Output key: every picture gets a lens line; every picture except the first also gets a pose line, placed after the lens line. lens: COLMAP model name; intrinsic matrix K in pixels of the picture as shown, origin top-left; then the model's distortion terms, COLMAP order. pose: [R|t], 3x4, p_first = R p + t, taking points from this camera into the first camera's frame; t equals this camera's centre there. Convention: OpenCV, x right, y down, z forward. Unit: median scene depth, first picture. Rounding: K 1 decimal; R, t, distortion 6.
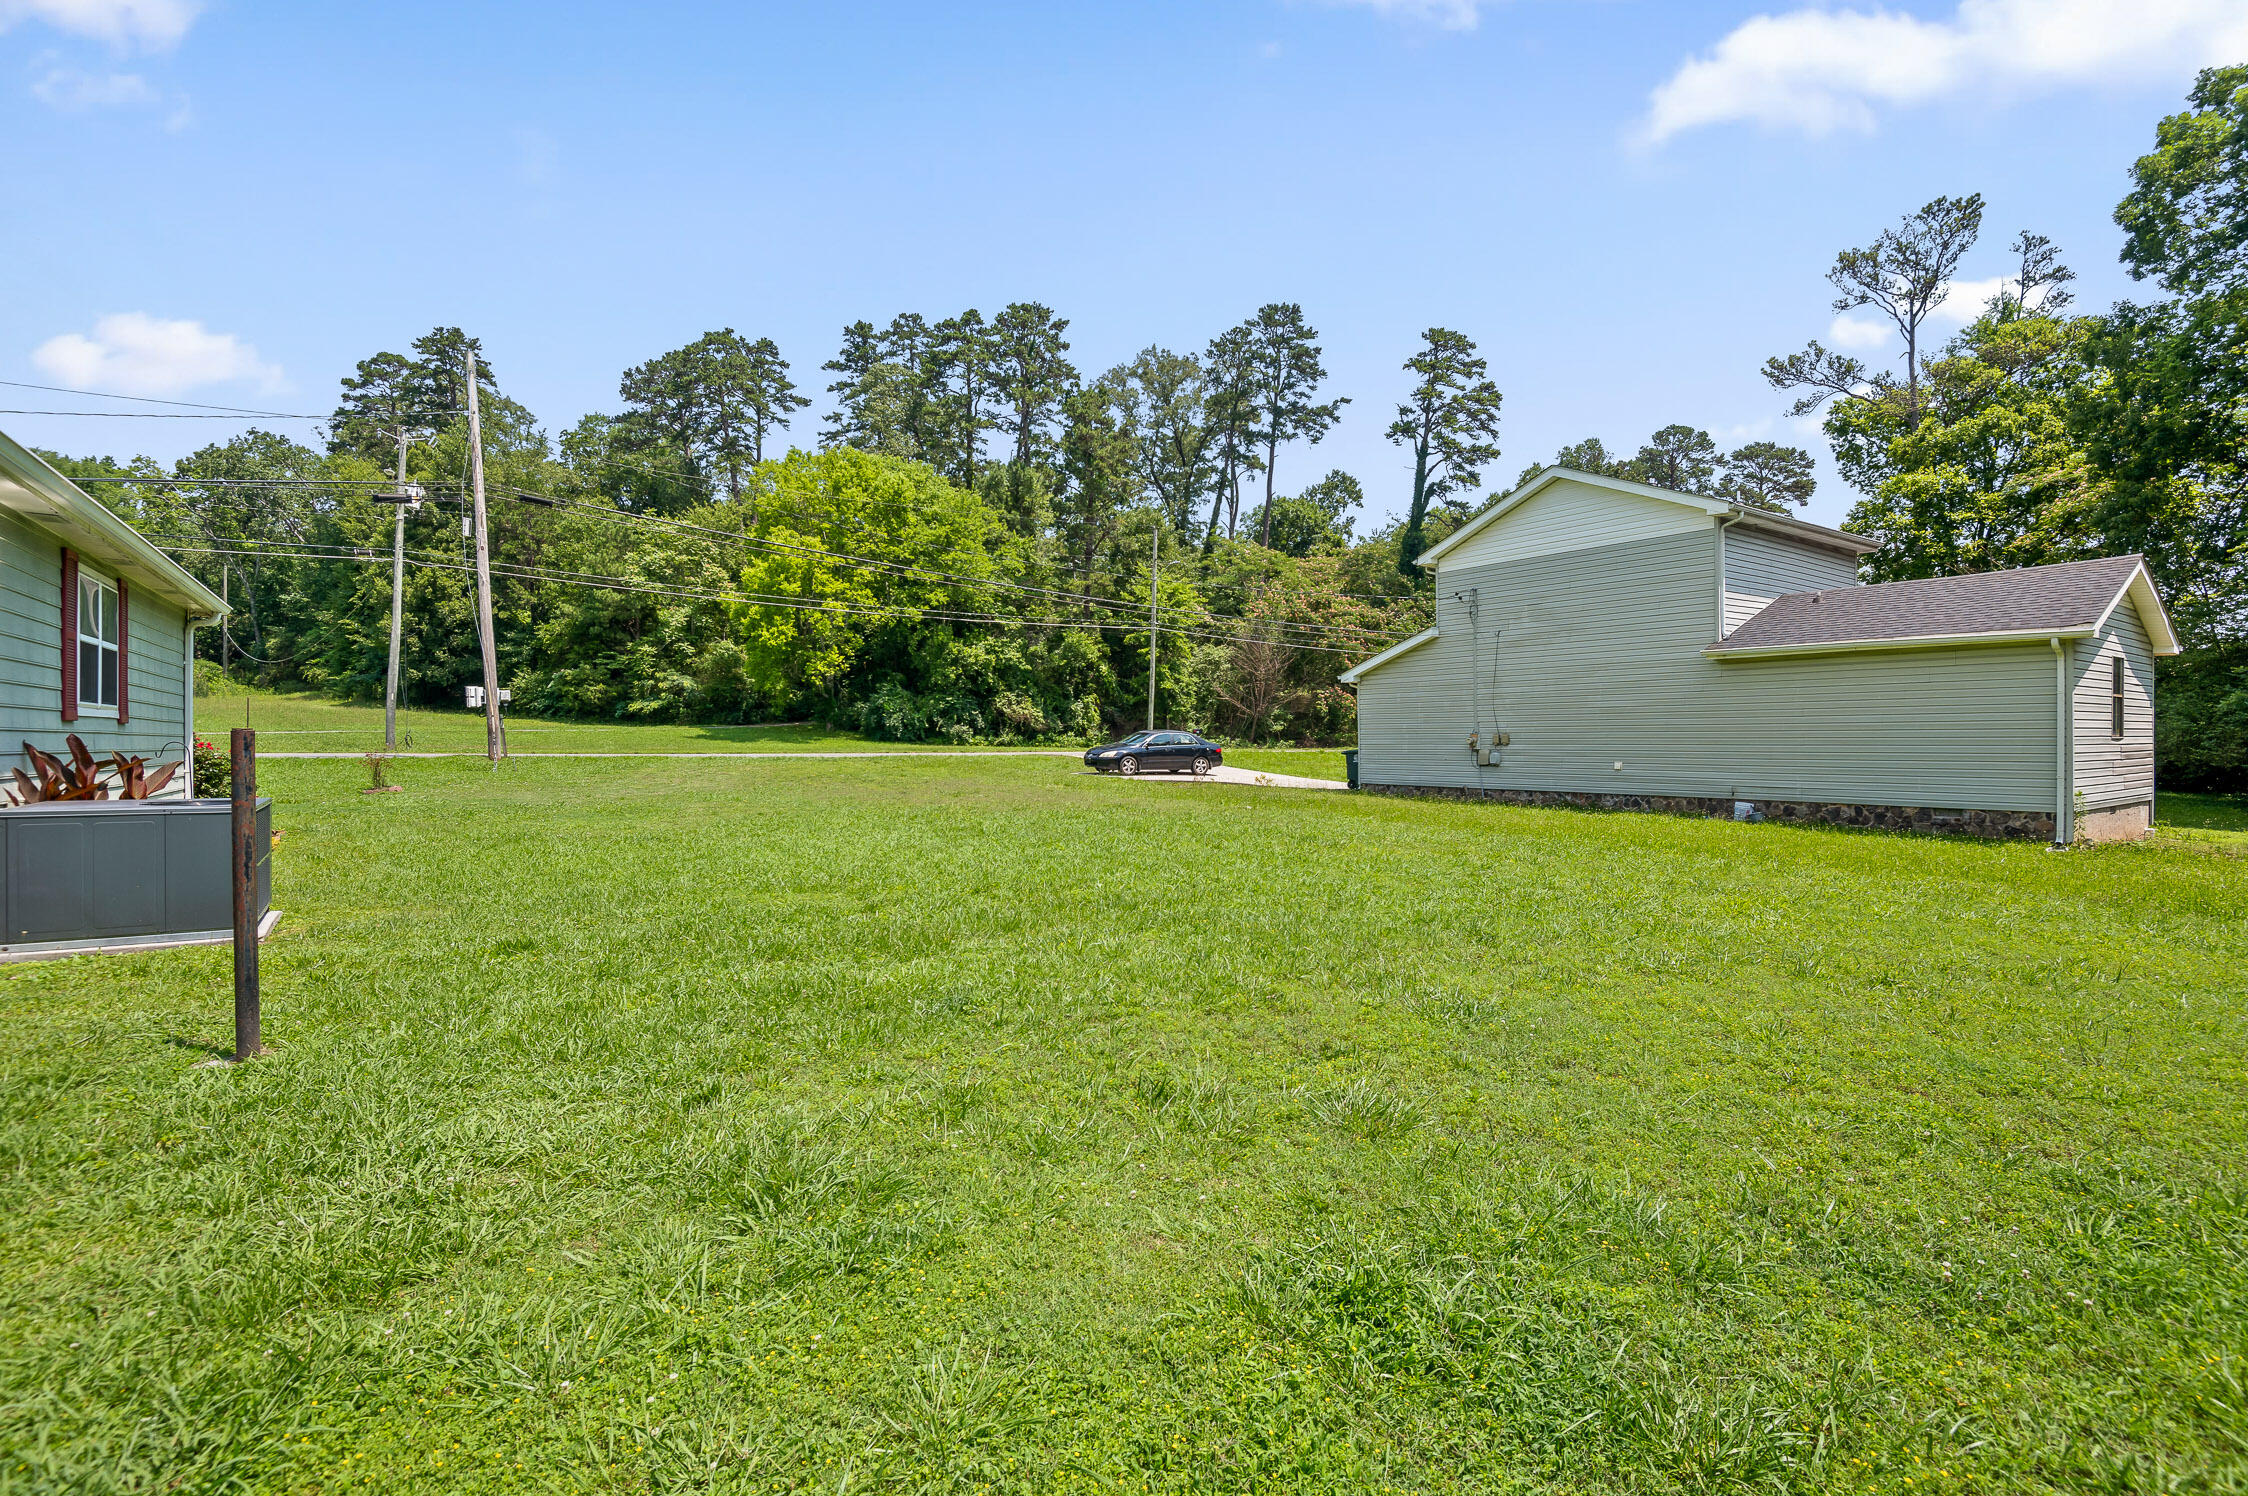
lens RADIAL K [[1036.7, 0, 1124.0], [0, 1036.7, 748.0], [0, 0, 1]] dist [0.002998, -0.017087]
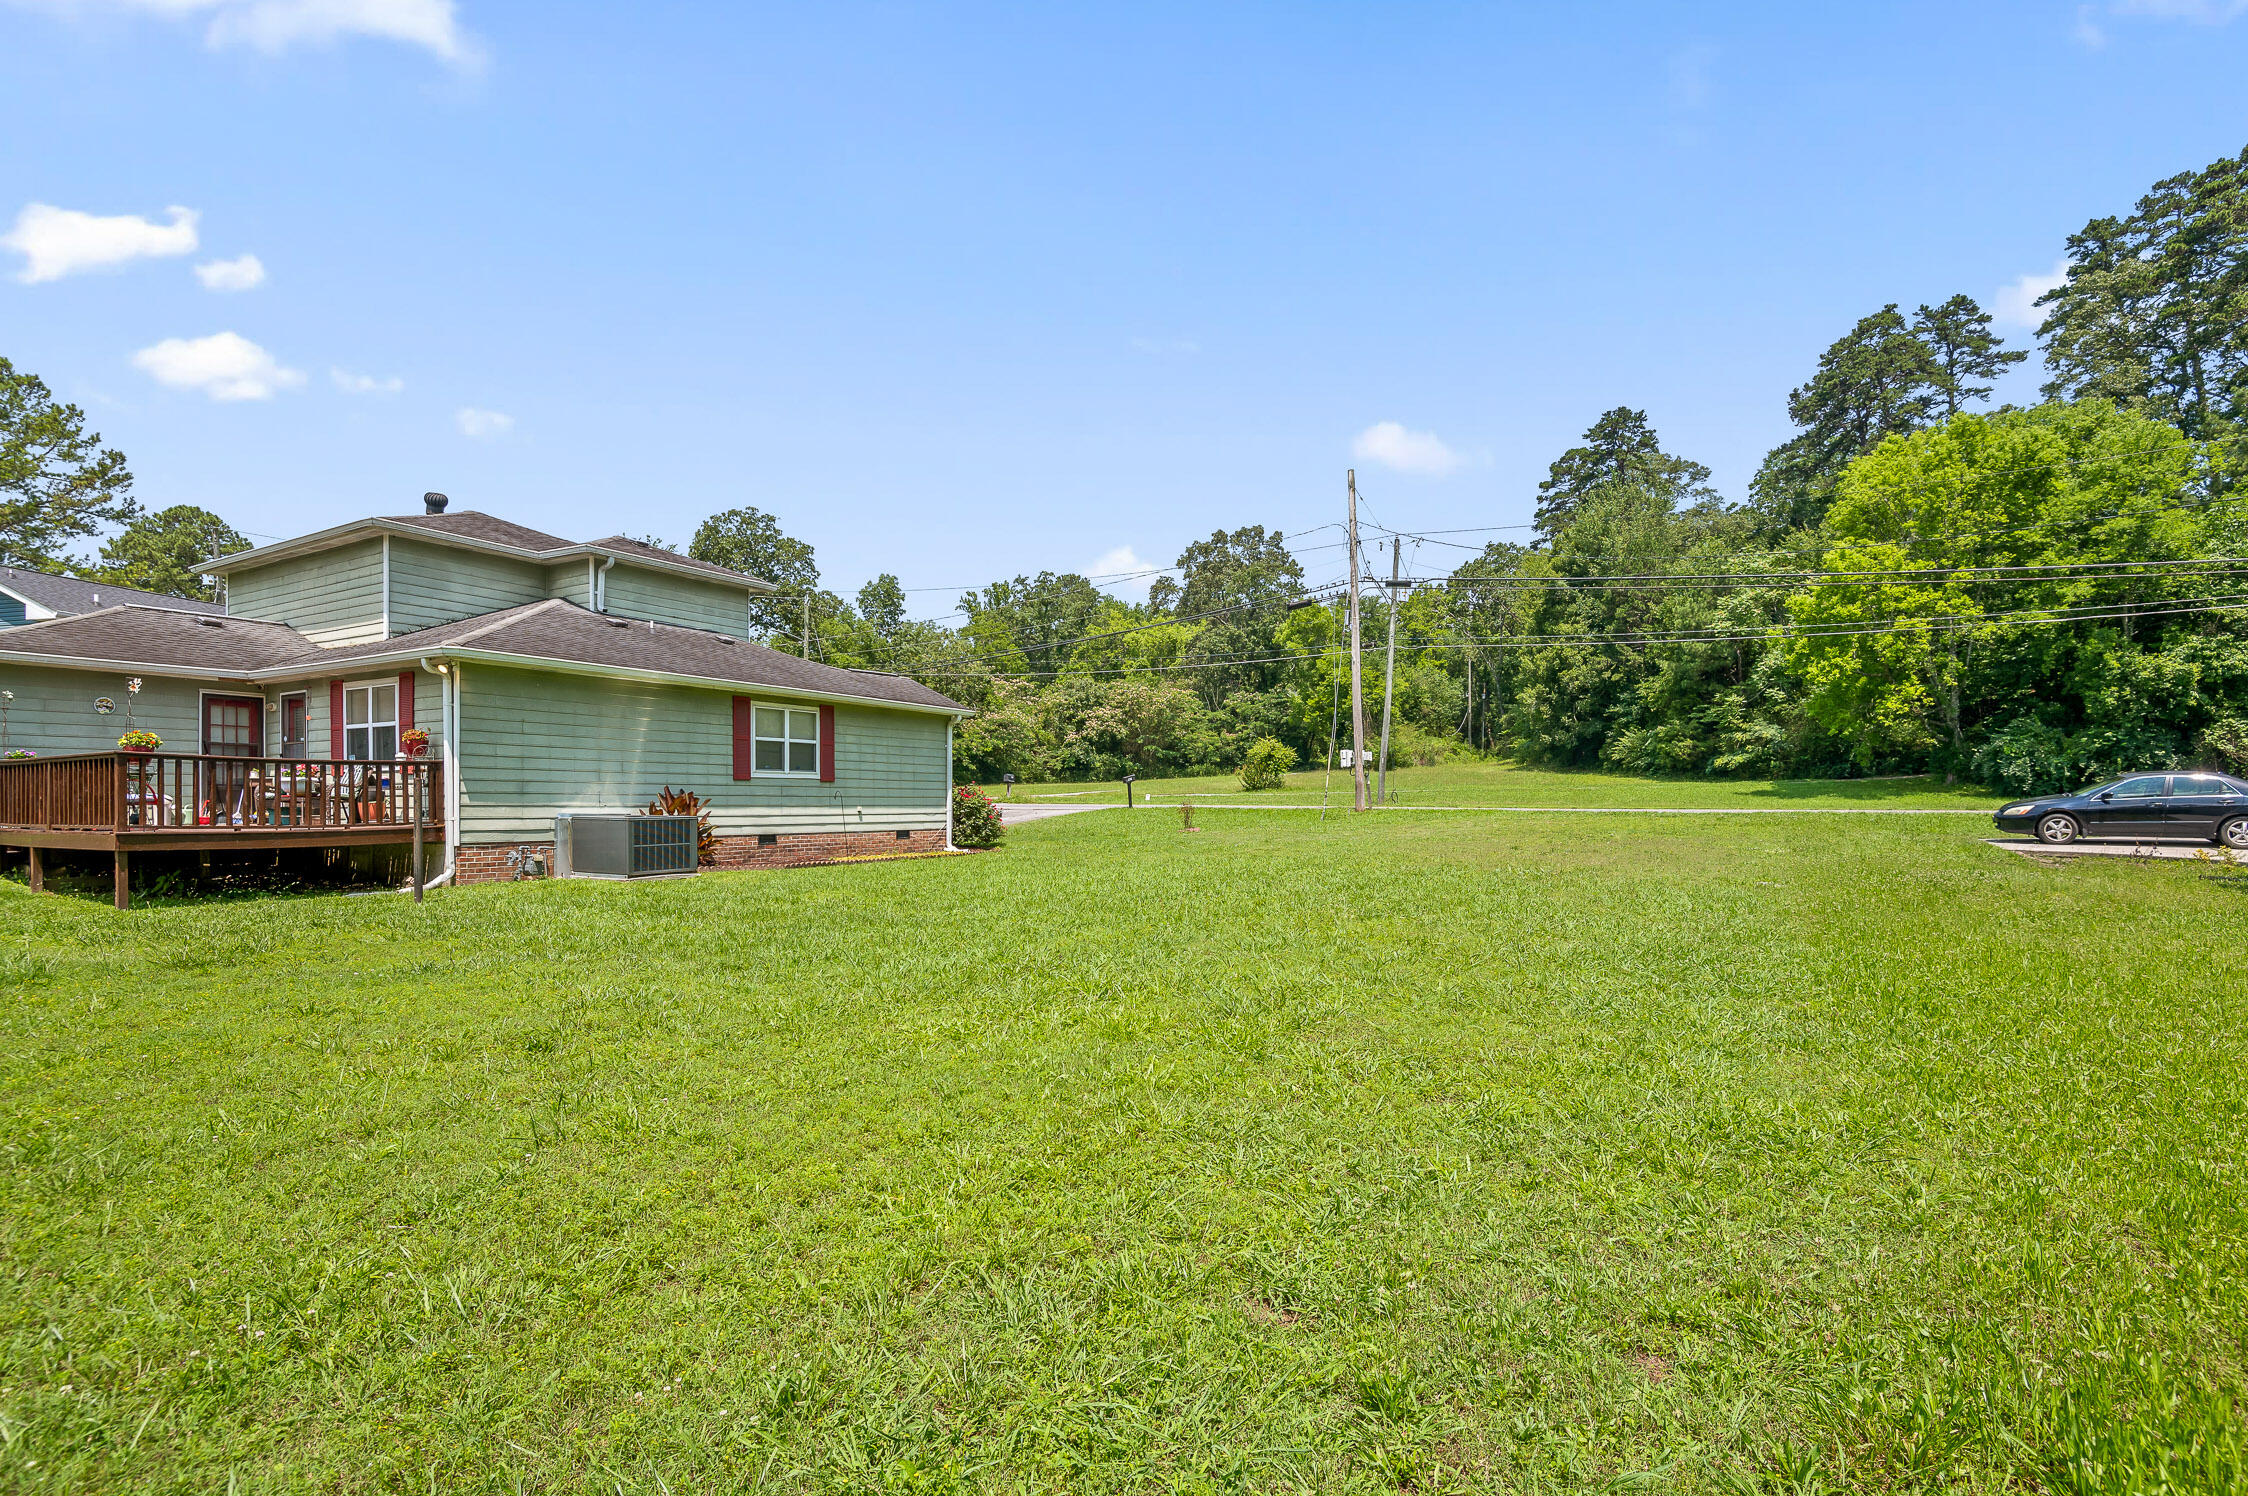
lens RADIAL K [[1080.7, 0, 1139.8], [0, 1080.7, 813.3], [0, 0, 1]] dist [-0.001687, -0.011318]
pose [[0.444293, 0.007572, -0.895850, 0.165713], [-0.004537, 0.999970, 0.006202, 0.003058], [0.895870, 0.001309, 0.444314, 0.097929]]
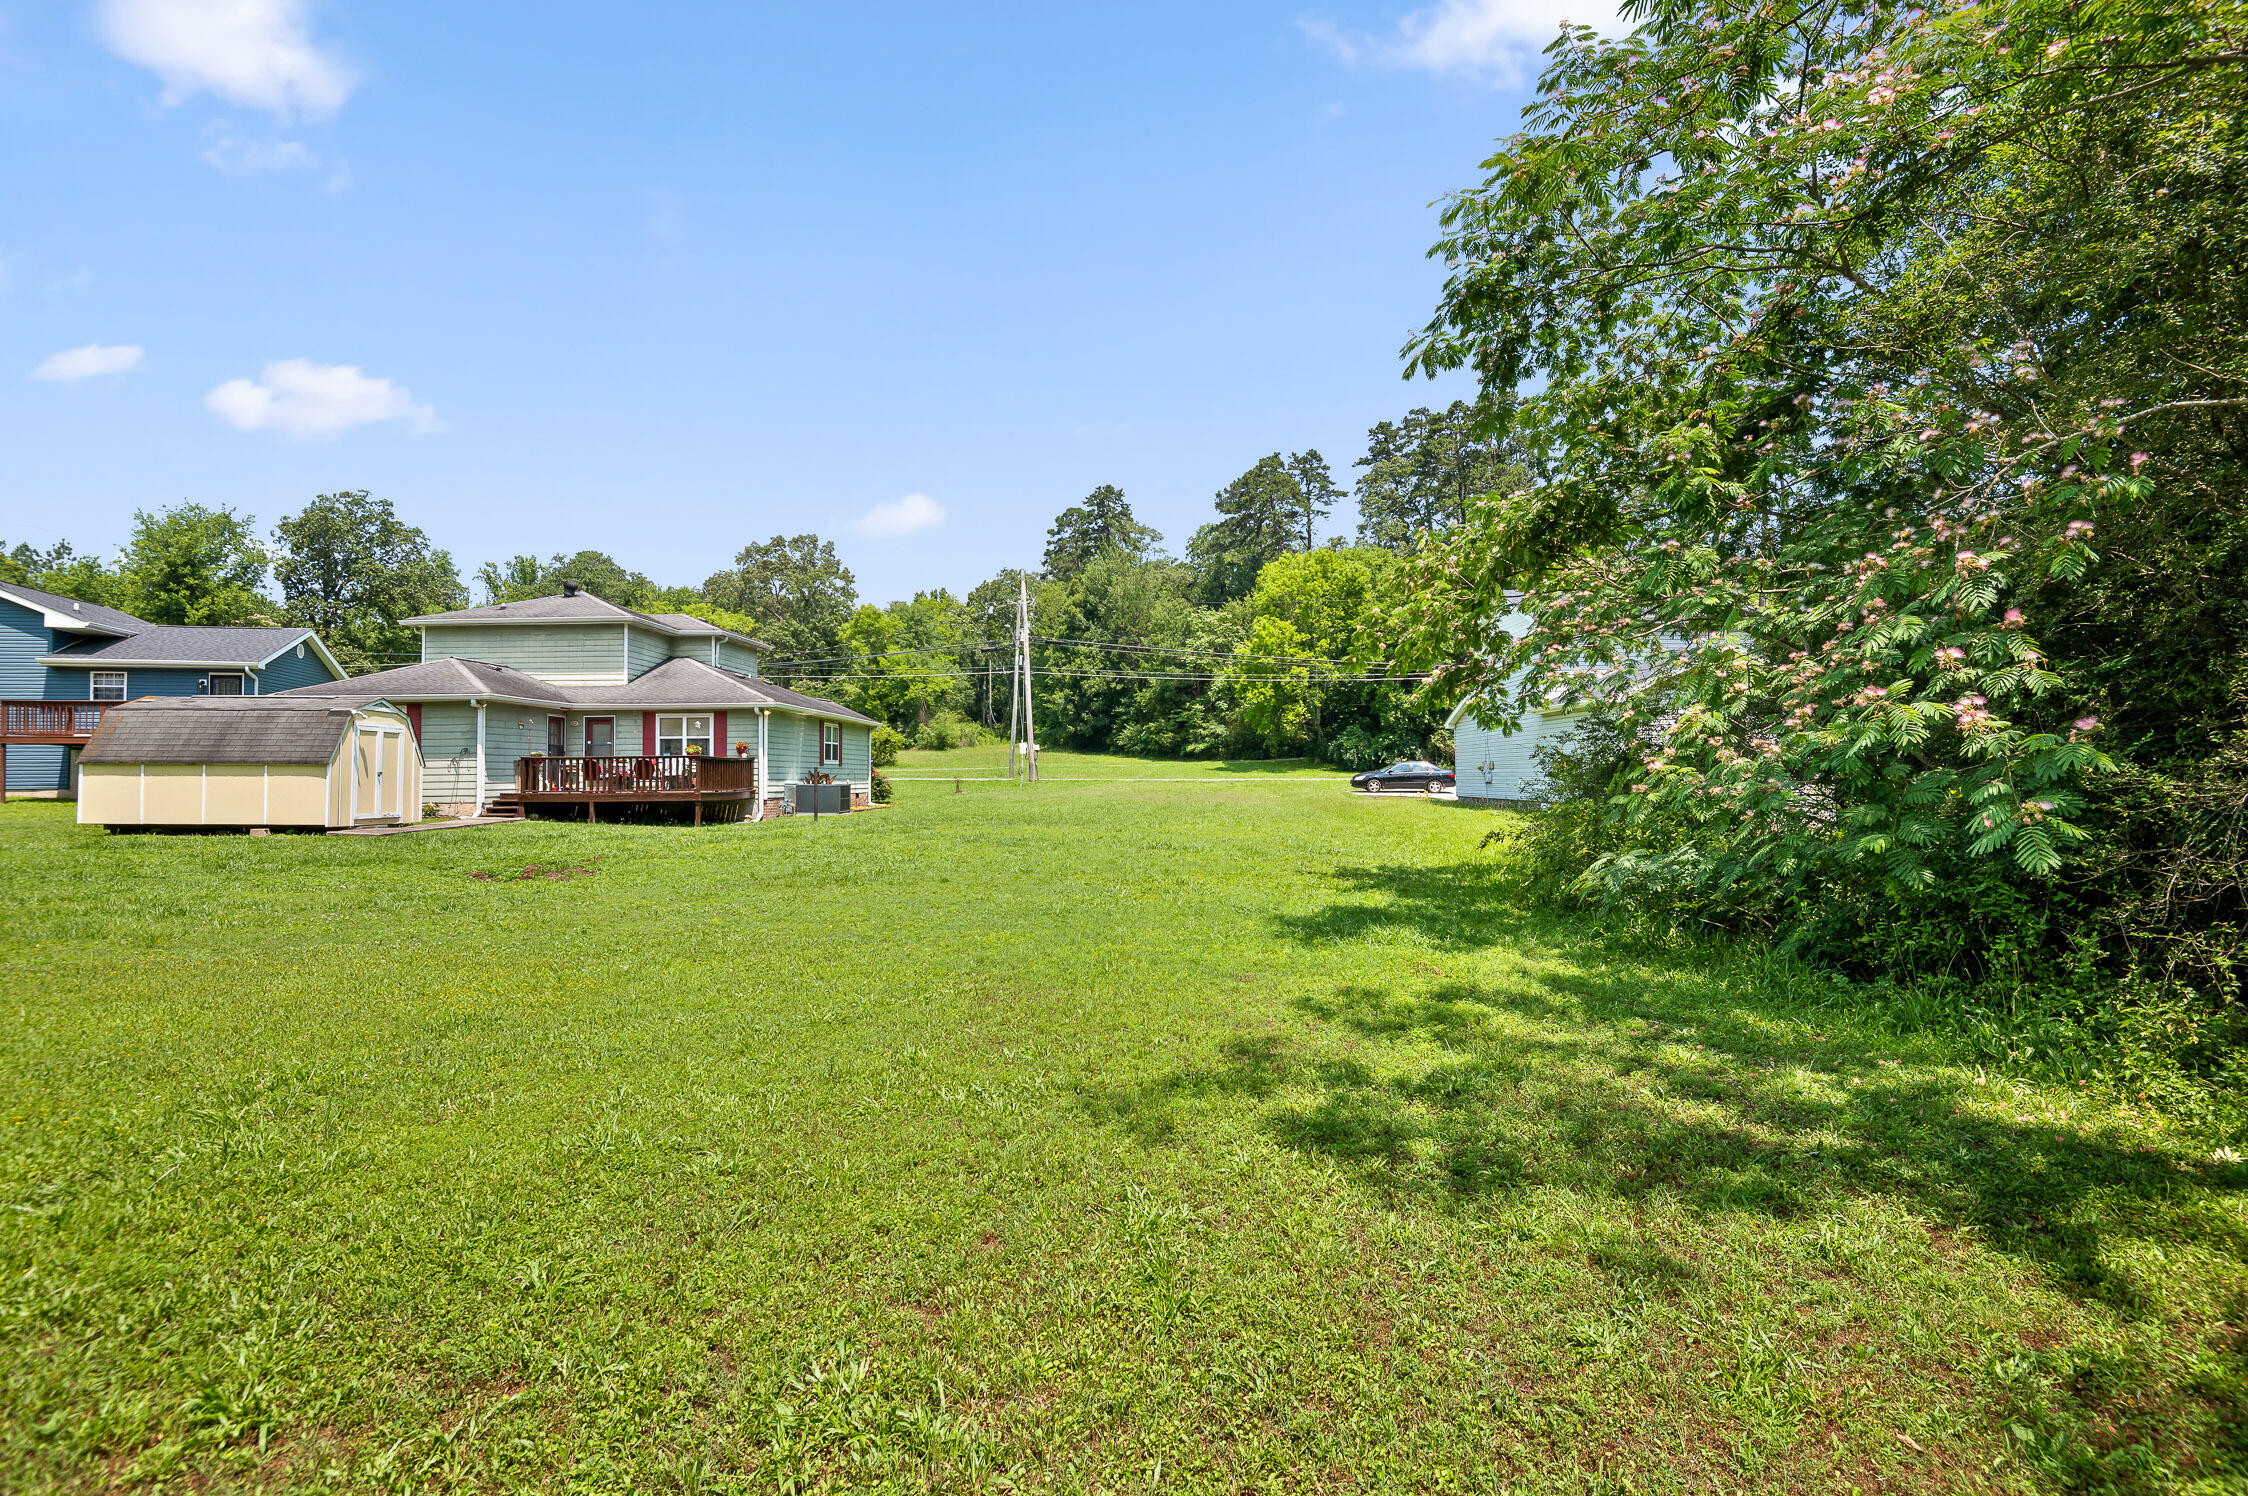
lens RADIAL K [[1036.7, 0, 1124.0], [0, 1036.7, 748.0], [0, 0, 1]] dist [0.002998, -0.017087]
pose [[0.809258, -0.020093, -0.587109, 0.279941], [0.001867, 0.999498, -0.031633, 0.004503], [0.587450, 0.024504, 0.808890, -0.190768]]
